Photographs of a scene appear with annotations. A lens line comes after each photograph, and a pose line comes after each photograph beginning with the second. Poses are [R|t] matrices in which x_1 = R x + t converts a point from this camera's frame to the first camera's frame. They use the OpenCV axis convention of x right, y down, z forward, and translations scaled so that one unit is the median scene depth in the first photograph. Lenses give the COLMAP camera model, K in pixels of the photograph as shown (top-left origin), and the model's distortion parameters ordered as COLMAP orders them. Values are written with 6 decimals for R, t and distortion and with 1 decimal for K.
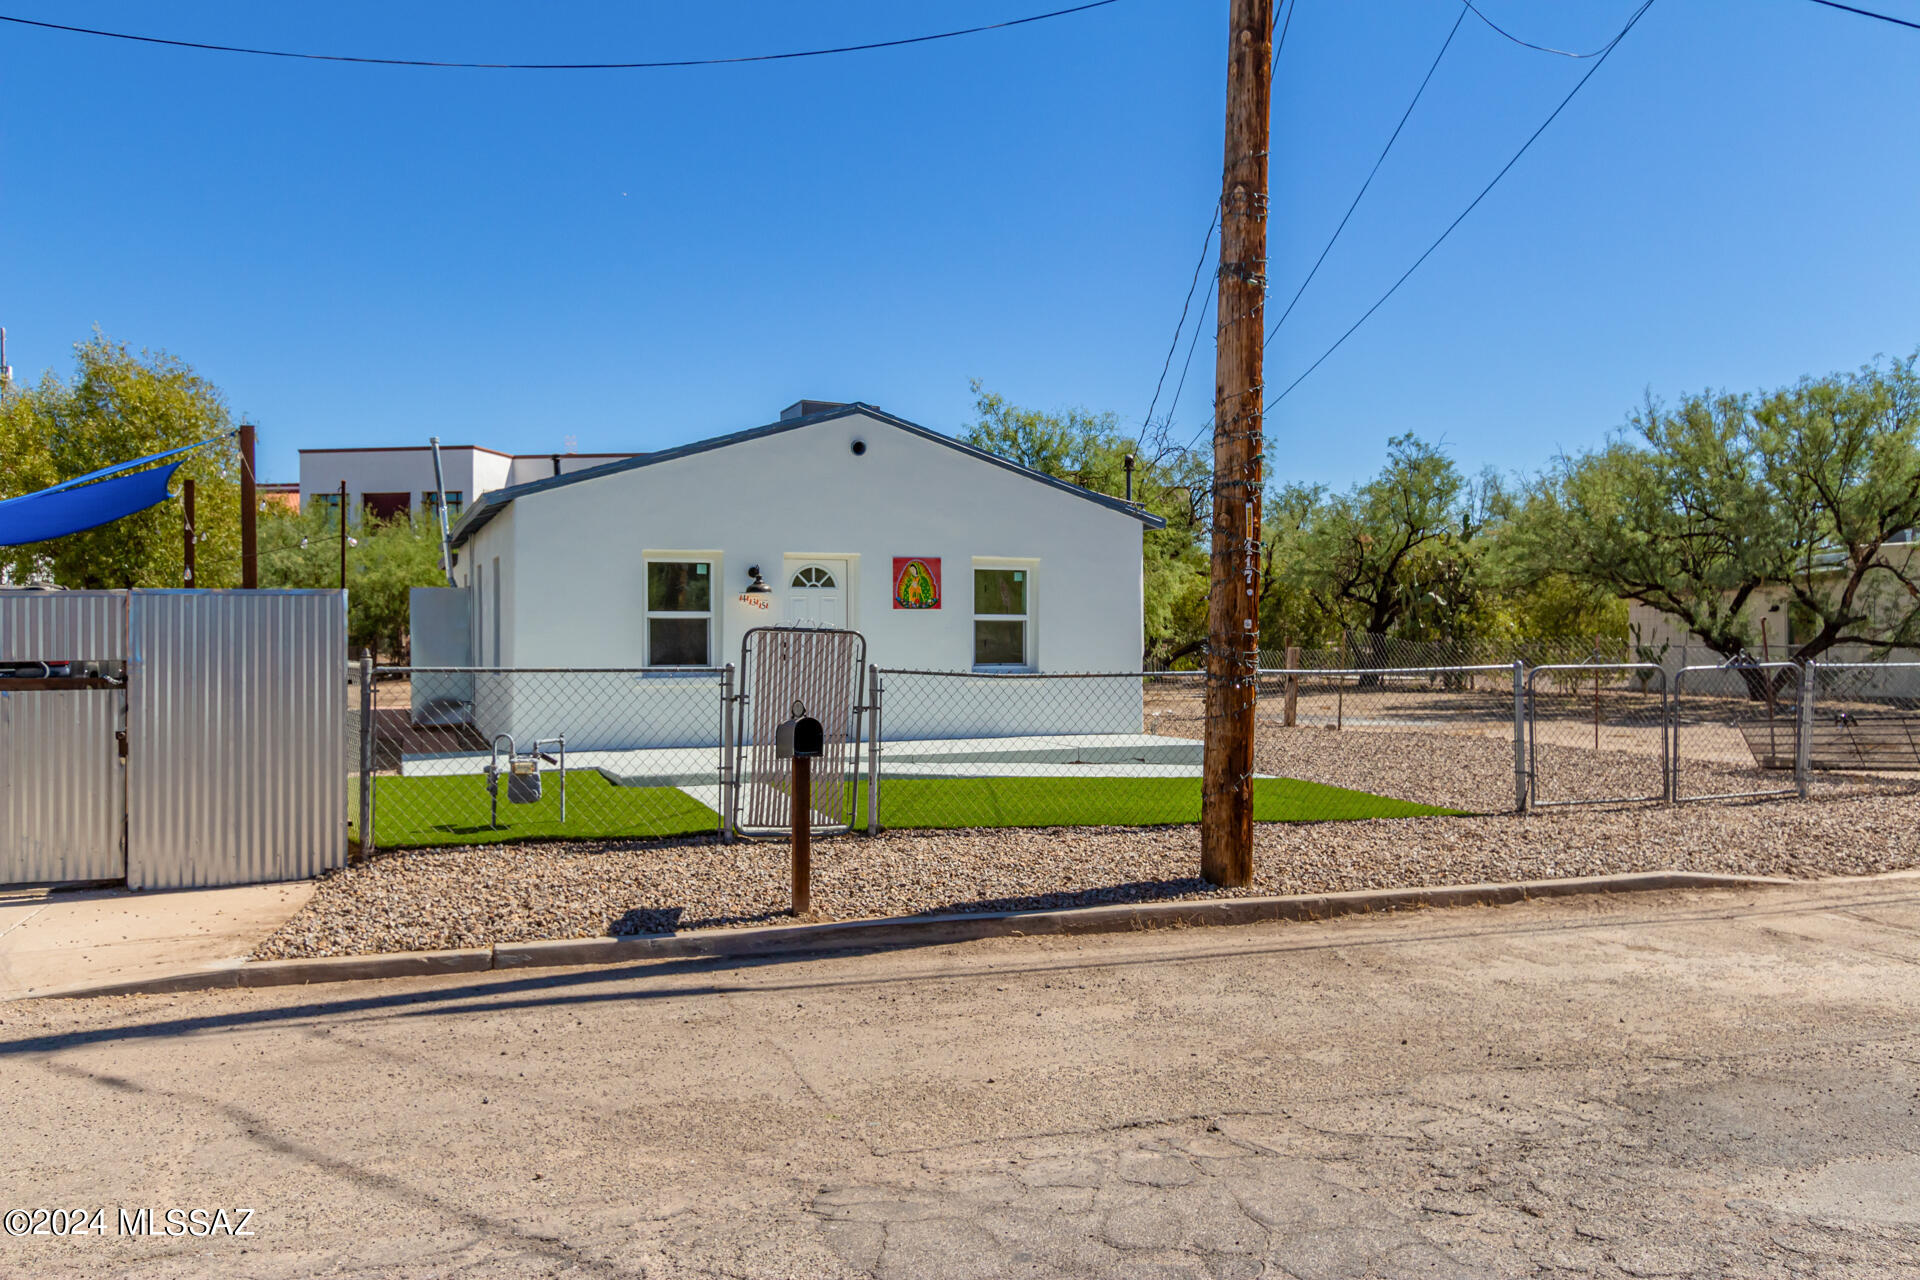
lens RADIAL K [[1520.3, 0, 974.6], [0, 1520.3, 637.7], [0, 0, 1]] dist [-0.001332, 0.004176]
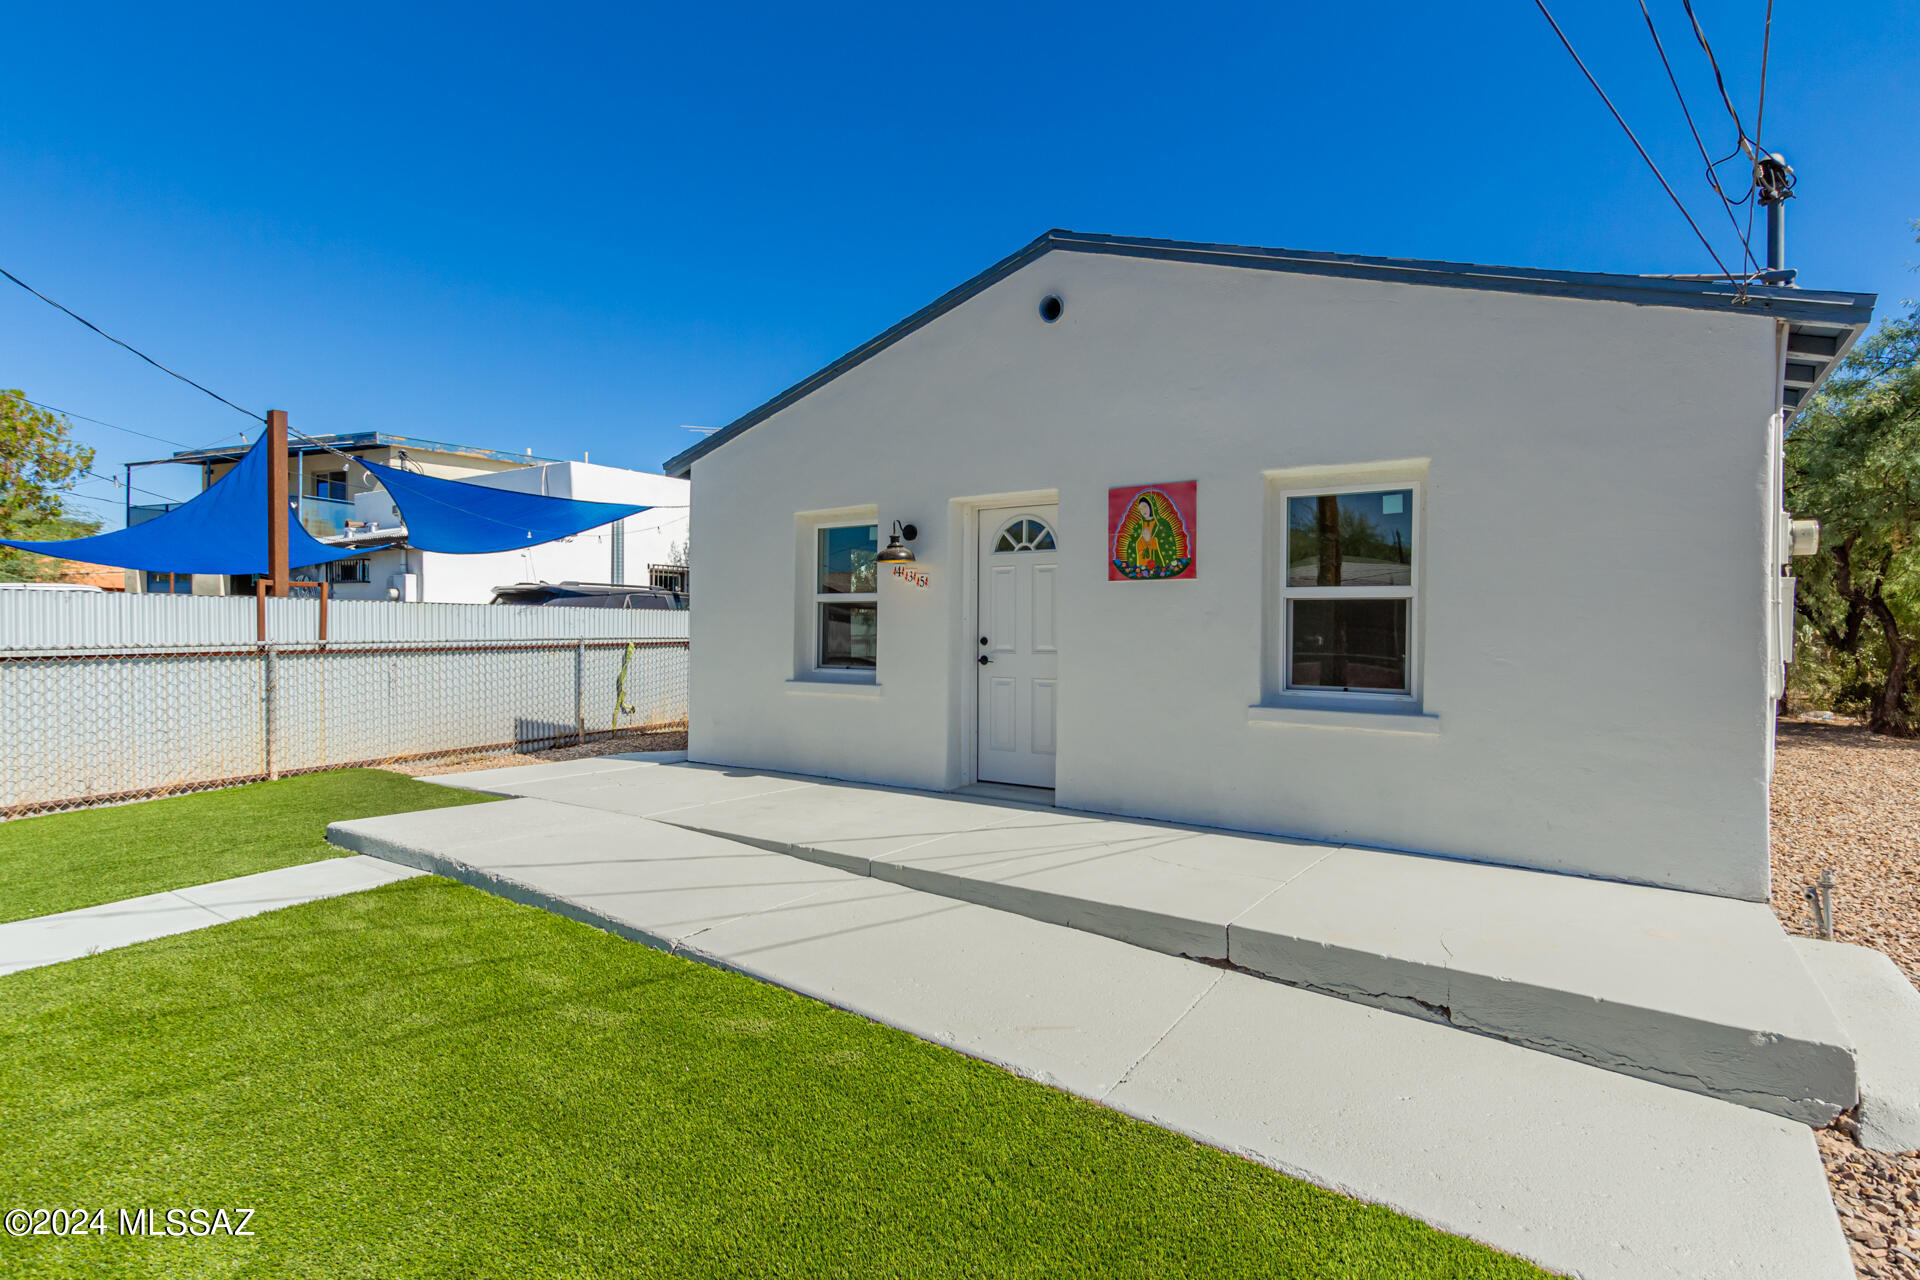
lens RADIAL K [[953.0, 0, 968.3], [0, 953.0, 636.6], [0, 0, 1]] dist [0.017037, -0.000998]
pose [[0.525472, 0.012856, -0.850714, 0.223451], [-0.010852, 0.999906, 0.008408, -0.000461], [0.850742, 0.004814, 0.525562, 0.778392]]
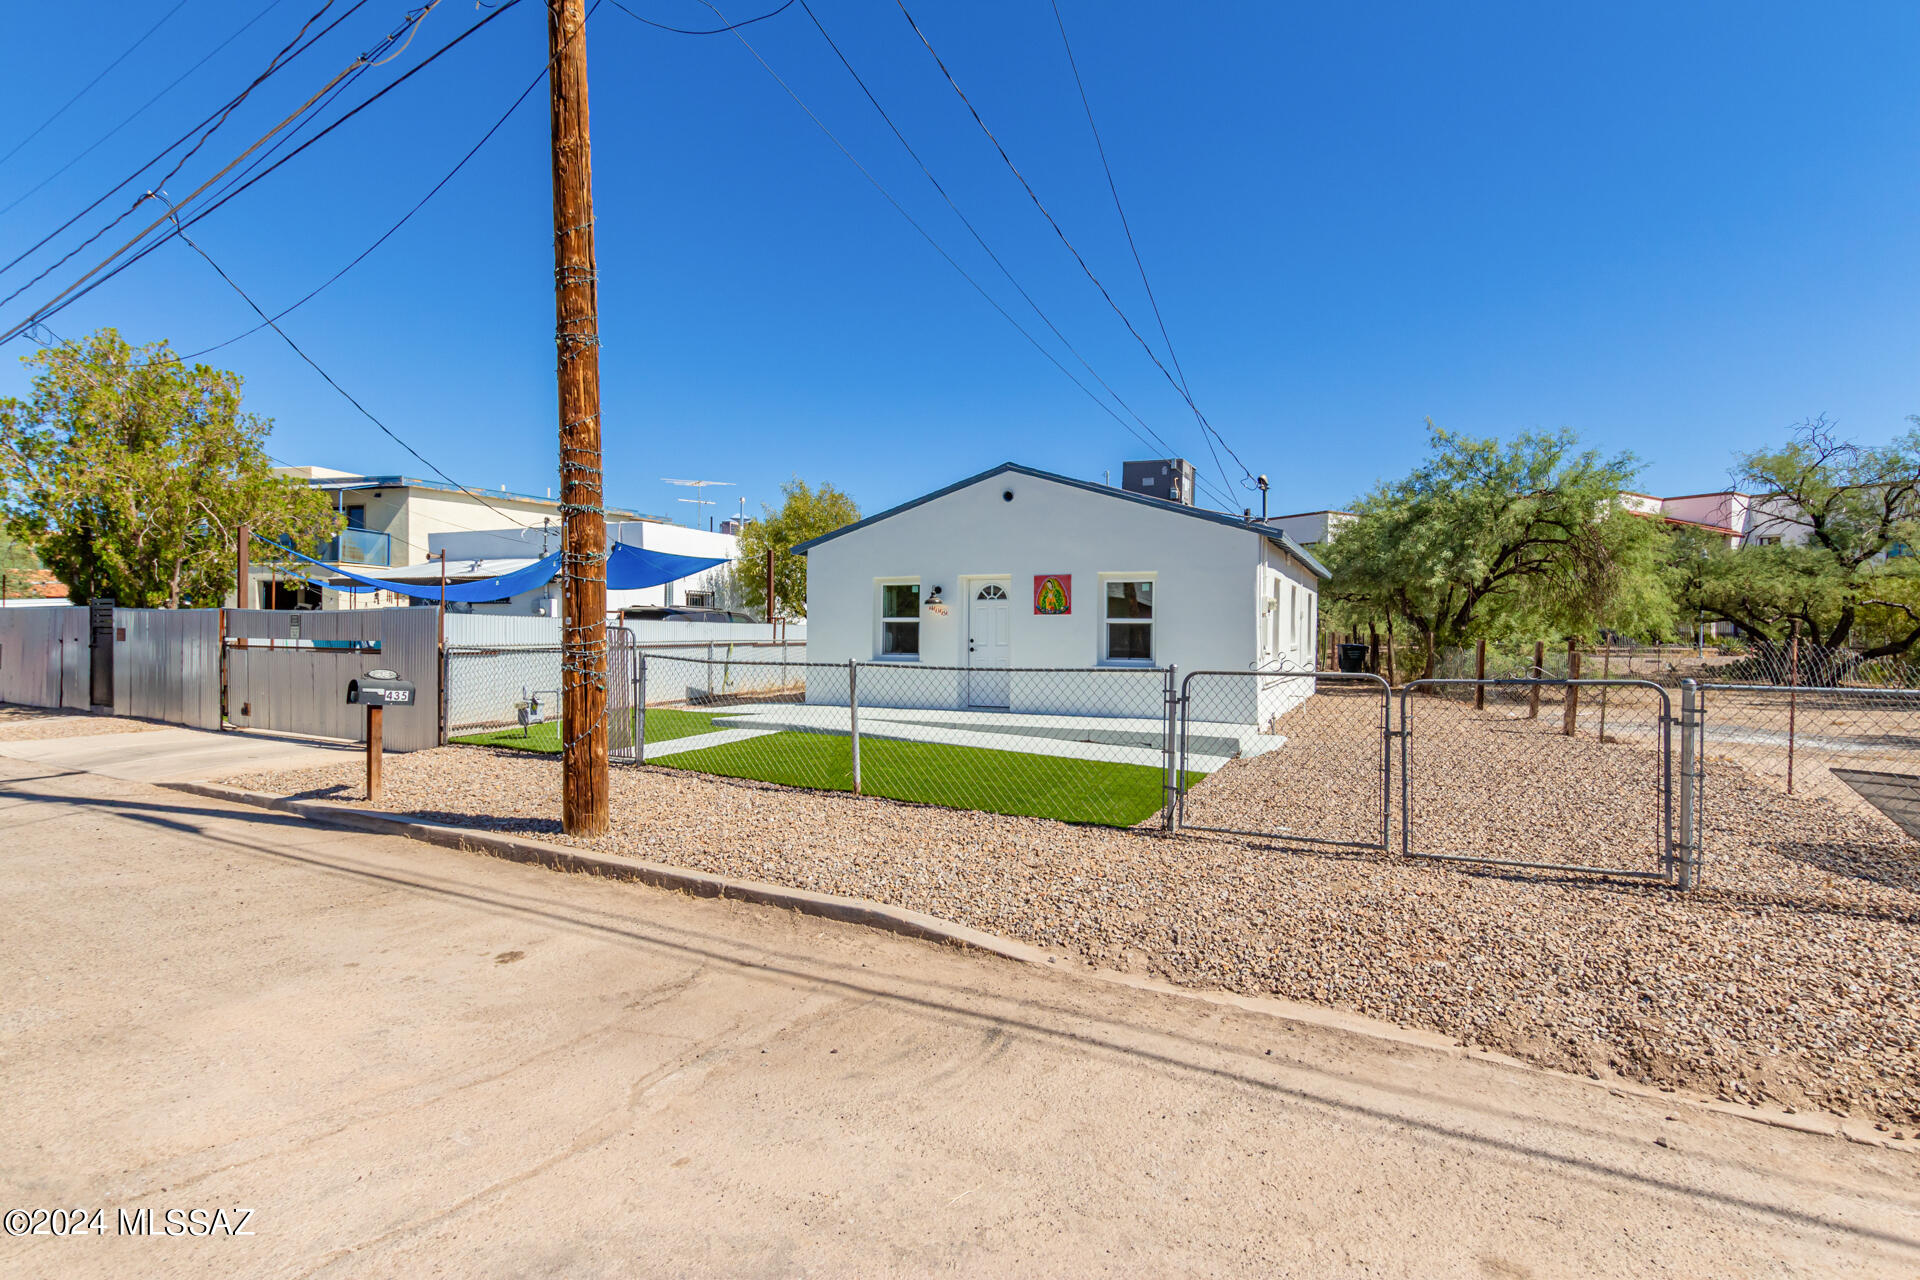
lens RADIAL K [[953.0, 0, 950.8], [0, 953.0, 635.4], [0, 0, 1]] dist [0.017037, -0.000998]
pose [[0.652763, 0.006894, -0.757531, 0.536377], [-0.010095, 0.999949, 0.000402, -0.000386], [0.757495, 0.007385, 0.652799, 0.405722]]
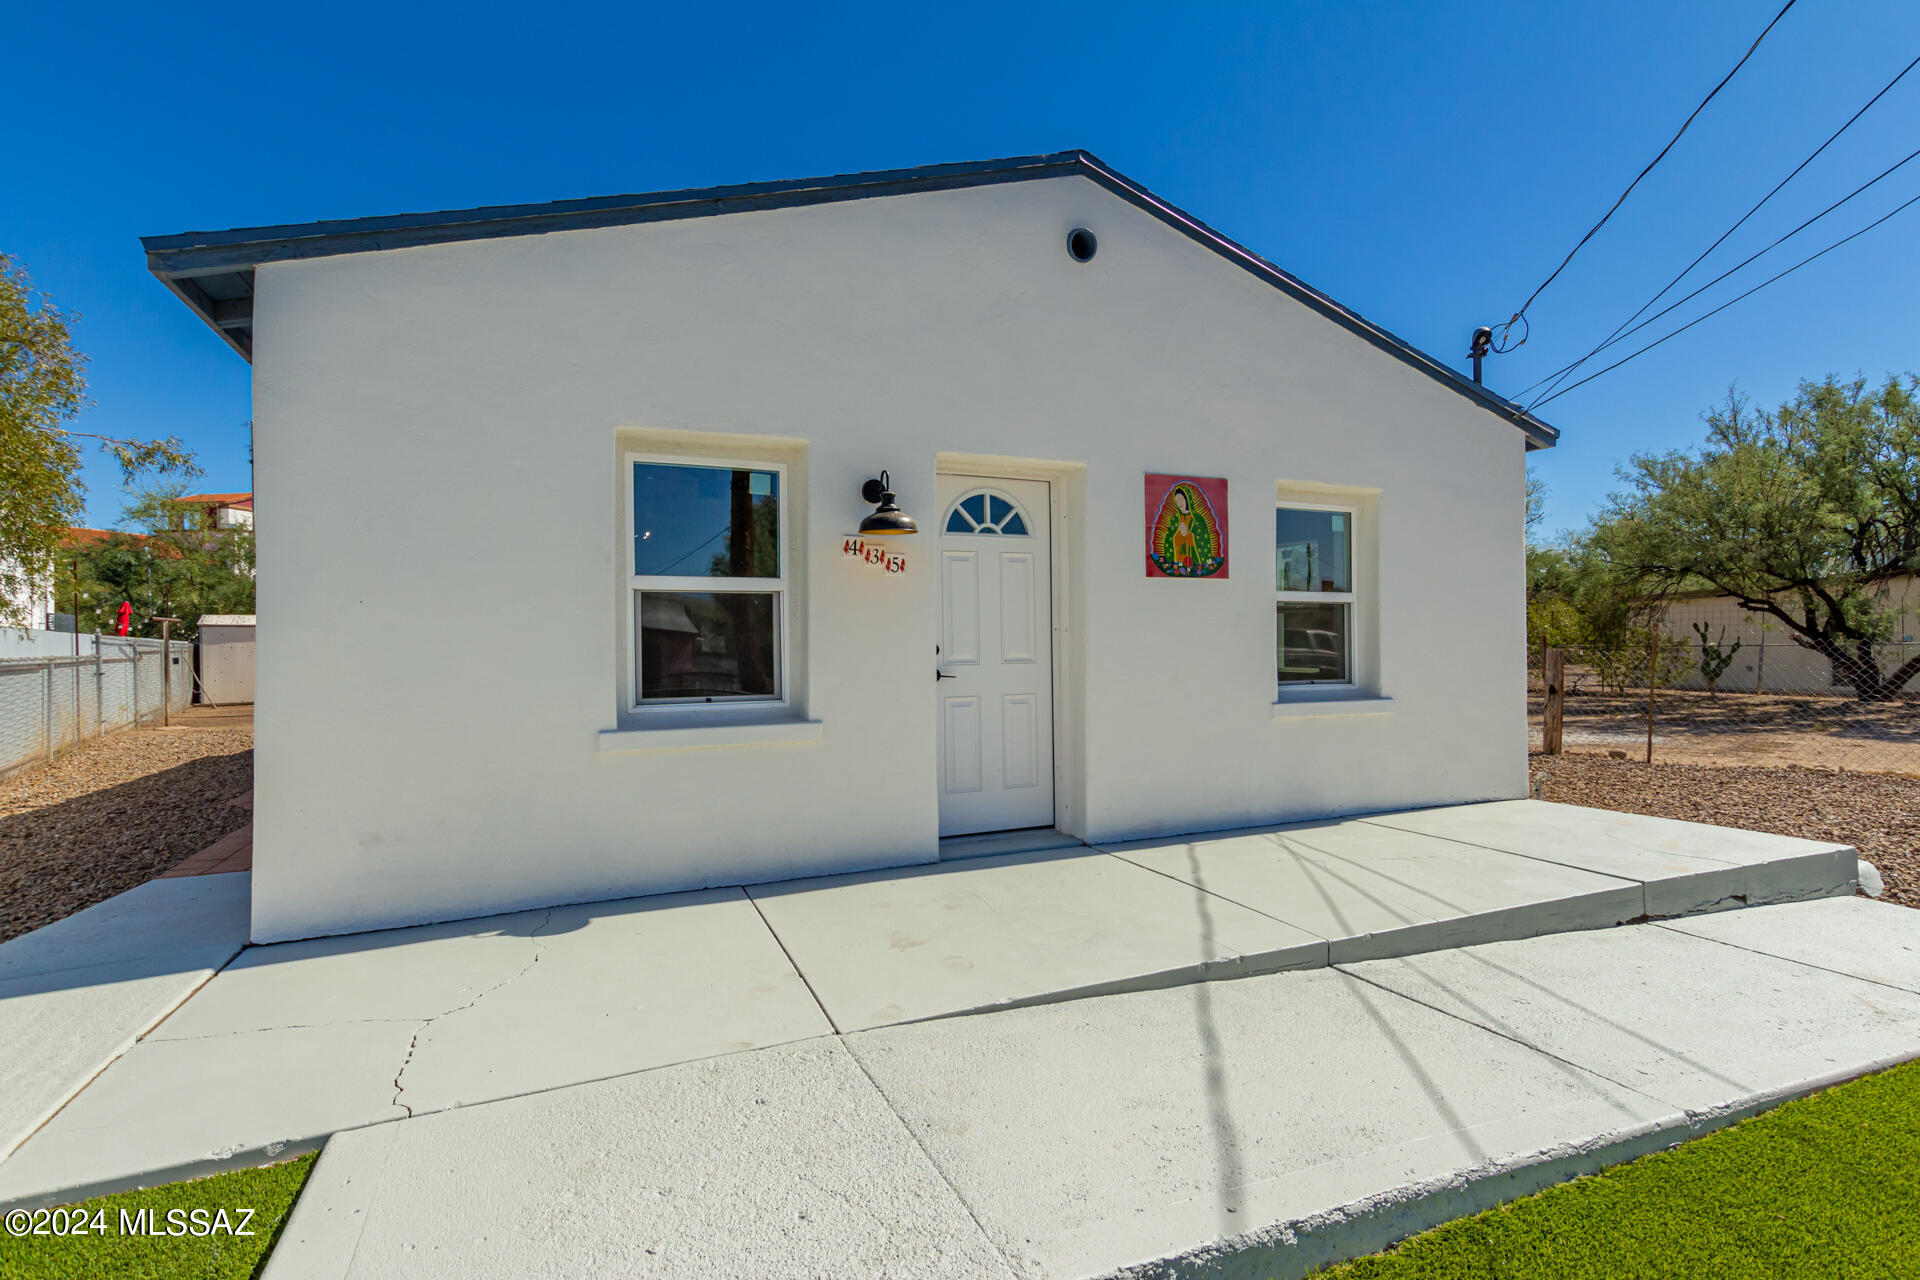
lens RADIAL K [[953.0, 0, 969.9], [0, 953.0, 635.9], [0, 0, 1]] dist [0.017037, -0.000998]
pose [[0.999734, -0.007512, 0.021829, -0.120088], [0.007744, 0.999914, -0.010562, 0.003631], [-0.021748, 0.010728, 0.999706, 0.694726]]
